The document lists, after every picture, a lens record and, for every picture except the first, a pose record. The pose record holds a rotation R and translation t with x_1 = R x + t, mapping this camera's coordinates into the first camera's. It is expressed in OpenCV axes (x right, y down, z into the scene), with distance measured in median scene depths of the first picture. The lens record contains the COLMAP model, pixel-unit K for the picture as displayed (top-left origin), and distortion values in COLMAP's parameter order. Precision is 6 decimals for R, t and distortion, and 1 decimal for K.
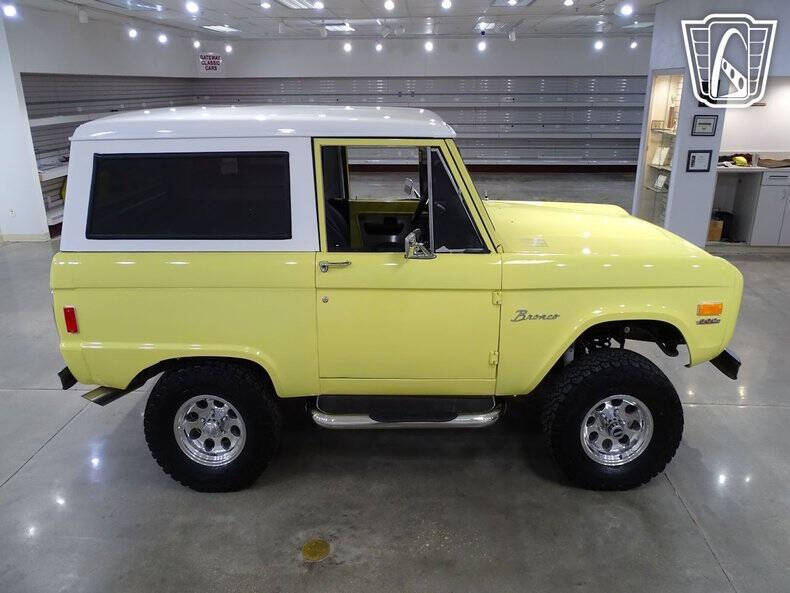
lens RADIAL K [[659.8, 0, 417.9], [0, 659.8, 298.2], [0, 0, 1]] dist [-0.009316, 0.006613]
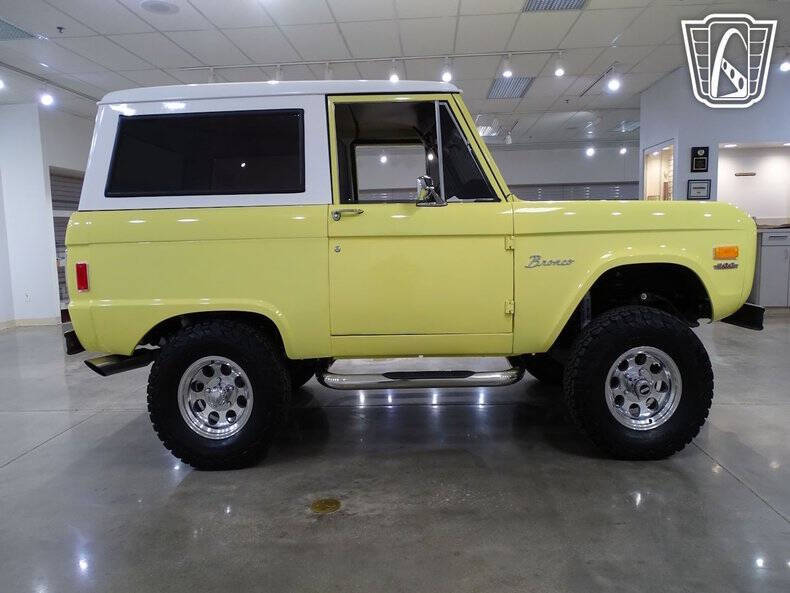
lens RADIAL K [[659.0, 0, 413.1], [0, 659.0, 301.7], [0, 0, 1]] dist [-0.007522, -0.000054]
pose [[0.999675, -0.022599, -0.011832, -0.015614], [0.019385, 0.974517, -0.223473, 0.298087], [0.016581, 0.223171, 0.974638, 0.046716]]
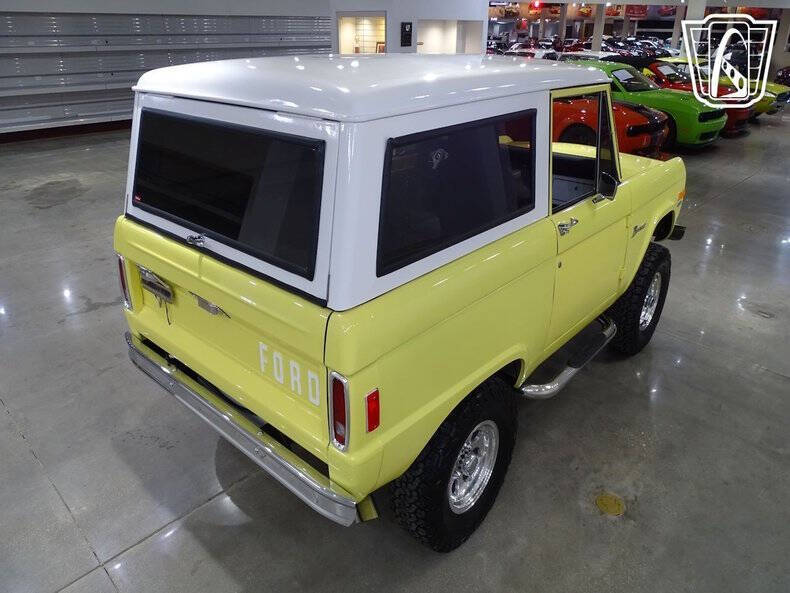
lens RADIAL K [[642.4, 0, 395.0], [0, 642.4, 296.5], [0, 0, 1]] dist [0.009892, 0.002975]
pose [[0.584031, -0.310357, 0.750057, -0.956920], [0.244133, 0.948399, 0.202333, -0.192882], [-0.774149, 0.064945, 0.629663, 0.594835]]
